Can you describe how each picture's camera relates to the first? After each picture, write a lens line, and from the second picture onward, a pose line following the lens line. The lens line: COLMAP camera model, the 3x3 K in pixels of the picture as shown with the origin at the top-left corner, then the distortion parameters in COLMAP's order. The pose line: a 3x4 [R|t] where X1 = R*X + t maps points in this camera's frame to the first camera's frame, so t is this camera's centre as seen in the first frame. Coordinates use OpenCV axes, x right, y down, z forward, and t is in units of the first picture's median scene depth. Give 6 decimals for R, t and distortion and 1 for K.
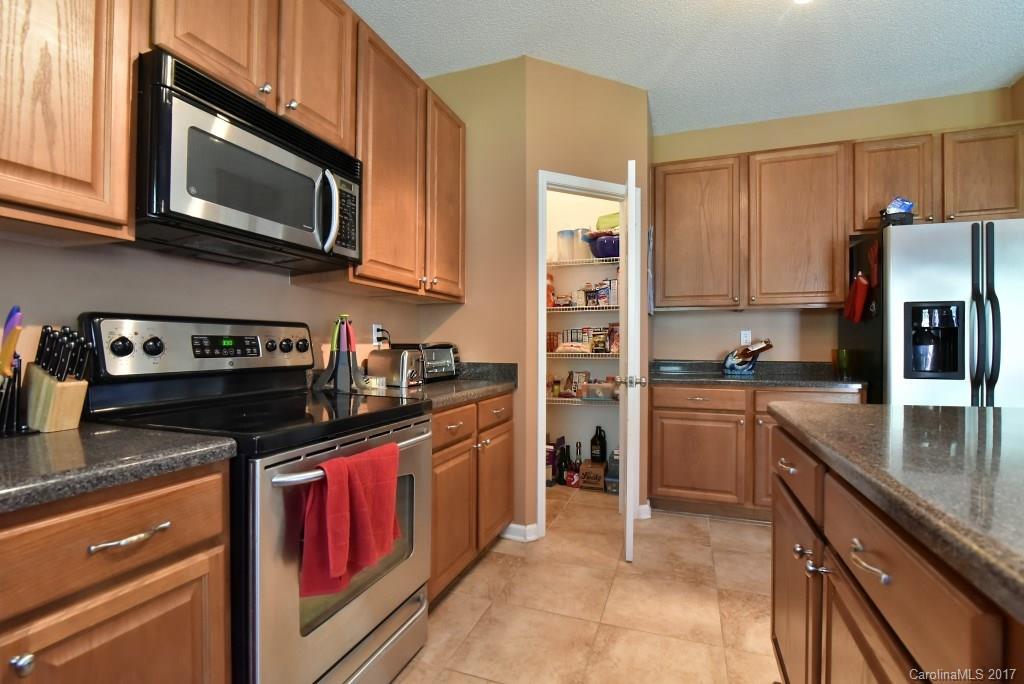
lens RADIAL K [[472.8, 0, 509.4], [0, 472.8, 344.9], [0, 0, 1]] dist [-0.023455, 0.000951]
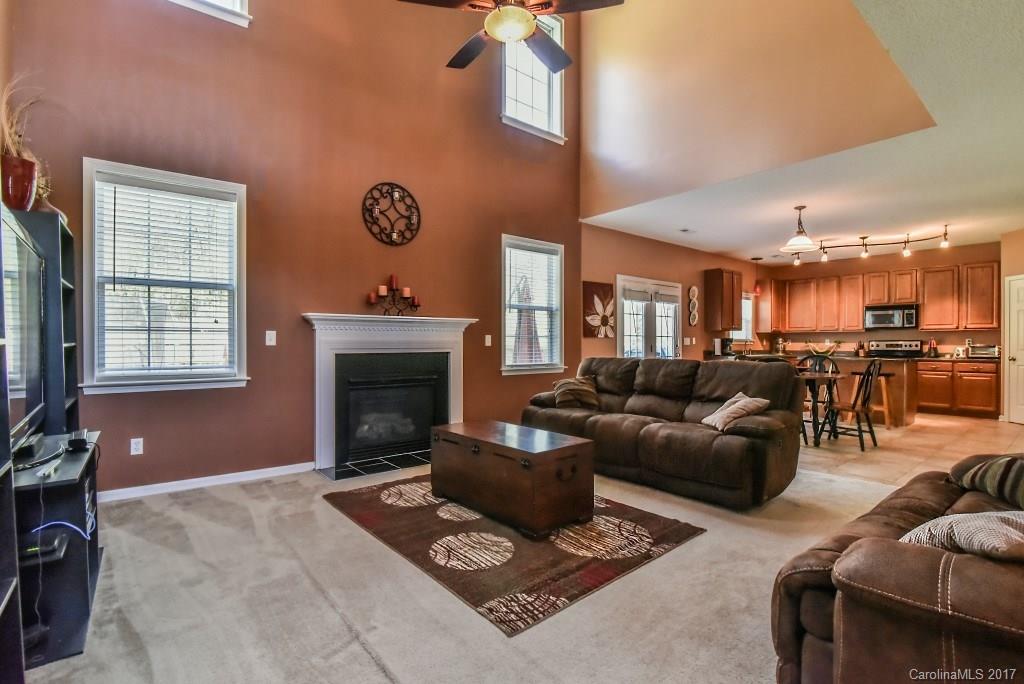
lens RADIAL K [[472.8, 0, 515.3], [0, 472.8, 347.7], [0, 0, 1]] dist [-0.023455, 0.000951]
pose [[-0.512338, 0.002679, -0.858780, 4.222380], [-0.004369, 0.999974, 0.005727, 0.010051], [0.858773, 0.006686, -0.512313, 0.005937]]
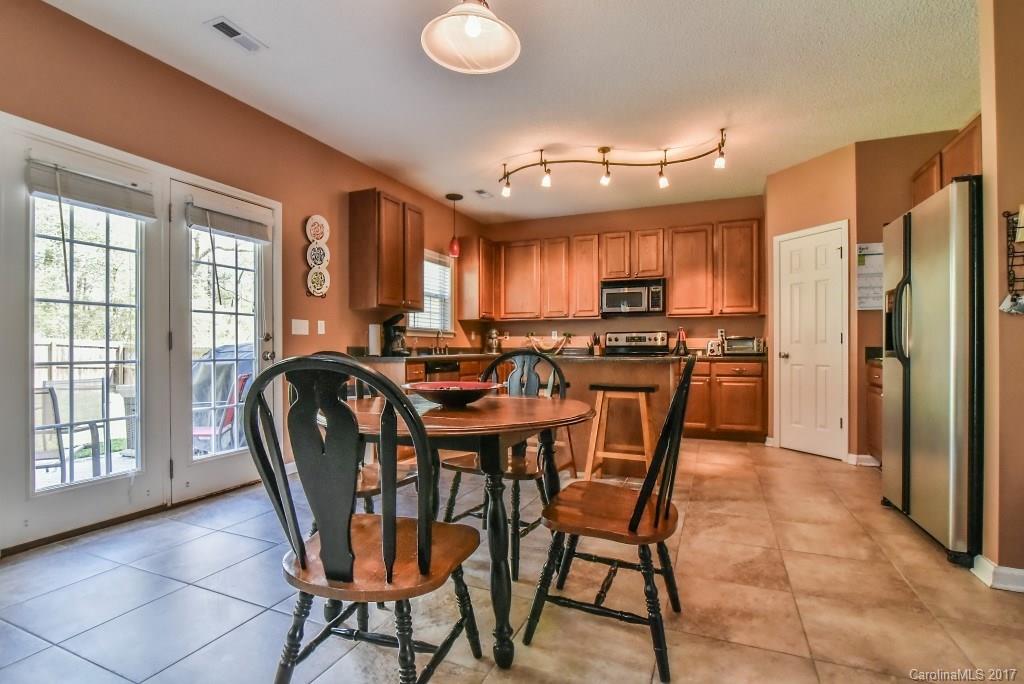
lens RADIAL K [[477.7, 0, 516.8], [0, 477.7, 347.7], [0, 0, 1]] dist [-0.018227, 0.000074]
pose [[-0.039029, -0.001997, -0.999236, 2.206769], [0.000927, 0.999998, -0.002034, 0.052289], [0.999238, -0.001006, -0.039027, 0.136356]]
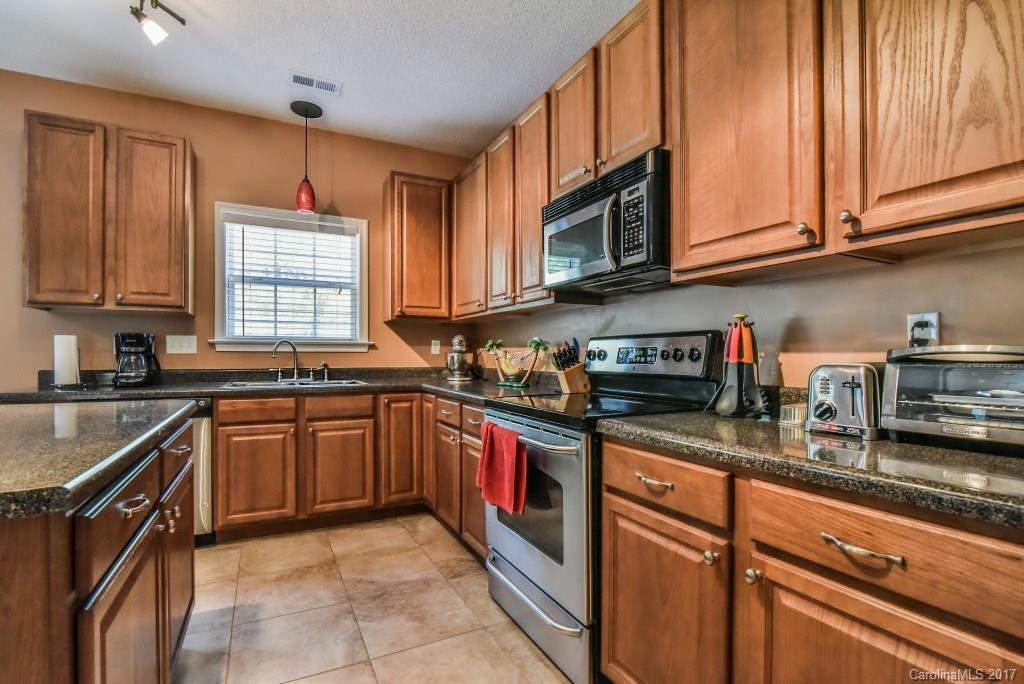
lens RADIAL K [[472.8, 0, 523.0], [0, 472.8, 355.0], [0, 0, 1]] dist [-0.023455, 0.000951]
pose [[-0.656695, -0.002250, -0.754153, 0.413244], [-0.001998, 0.999997, -0.001243, 0.003334], [0.754153, 0.000690, -0.656698, 1.110036]]
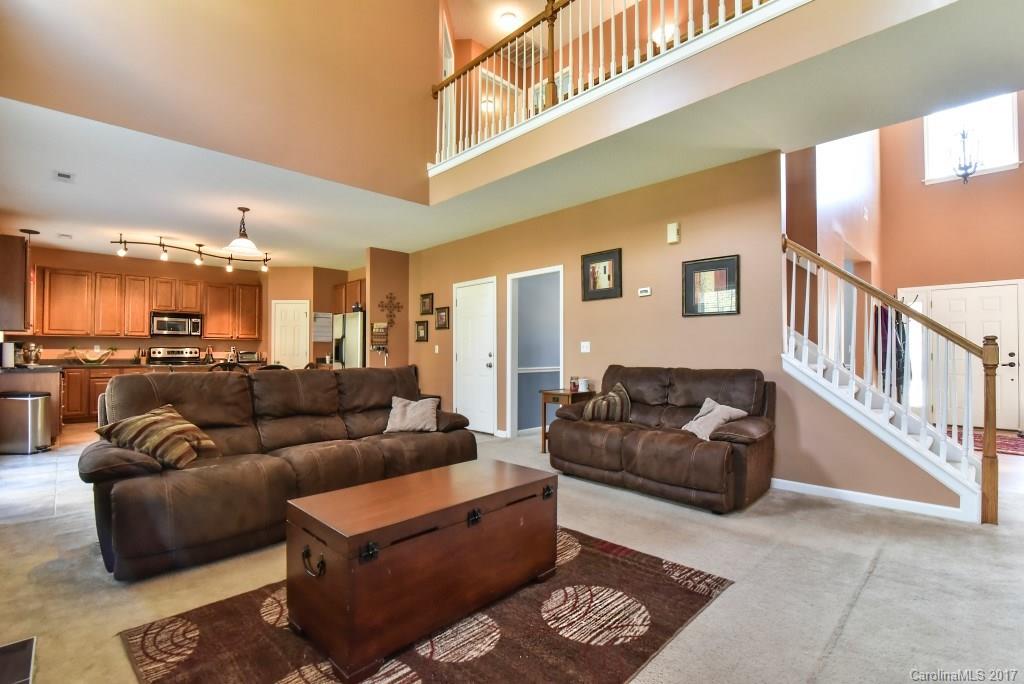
lens RADIAL K [[472.8, 0, 503.1], [0, 472.8, 345.0], [0, 0, 1]] dist [-0.023455, 0.000951]
pose [[0.899753, -0.009700, -0.436293, 3.548863], [0.001926, 0.999831, -0.018257, 0.014329], [0.436396, 0.015586, 0.899620, -1.520857]]
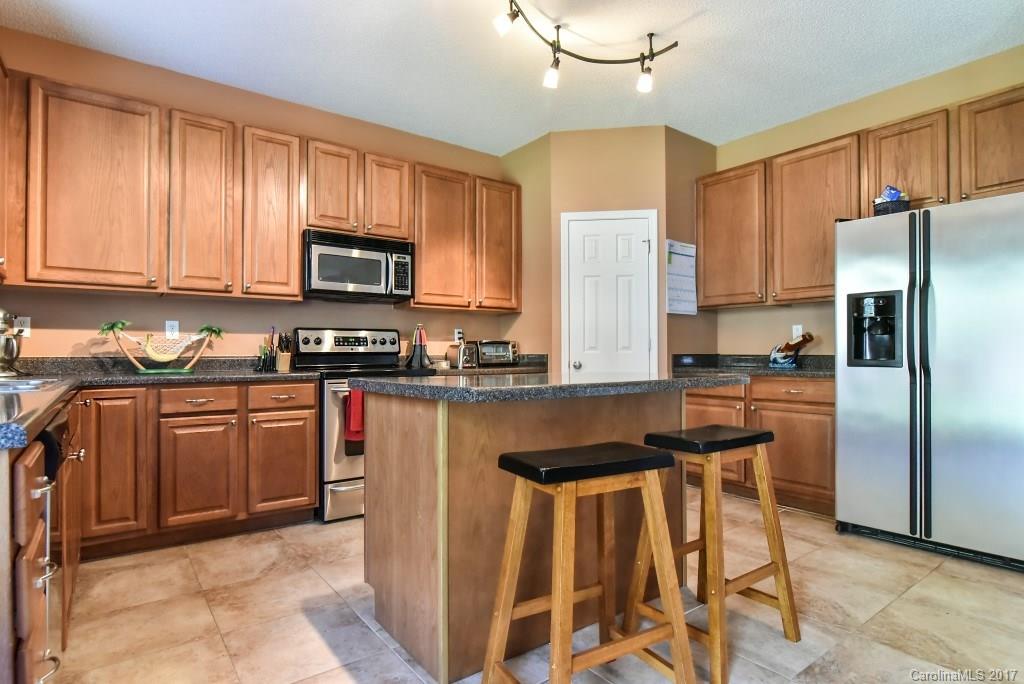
lens RADIAL K [[535.9, 0, 494.4], [0, 535.9, 346.6], [0, 0, 1]] dist [-0.016433, 0.000934]
pose [[0.834960, -0.009330, -0.550231, 0.887165], [0.004176, 0.999935, -0.010619, 0.038198], [0.550294, 0.006569, 0.834945, -0.471374]]
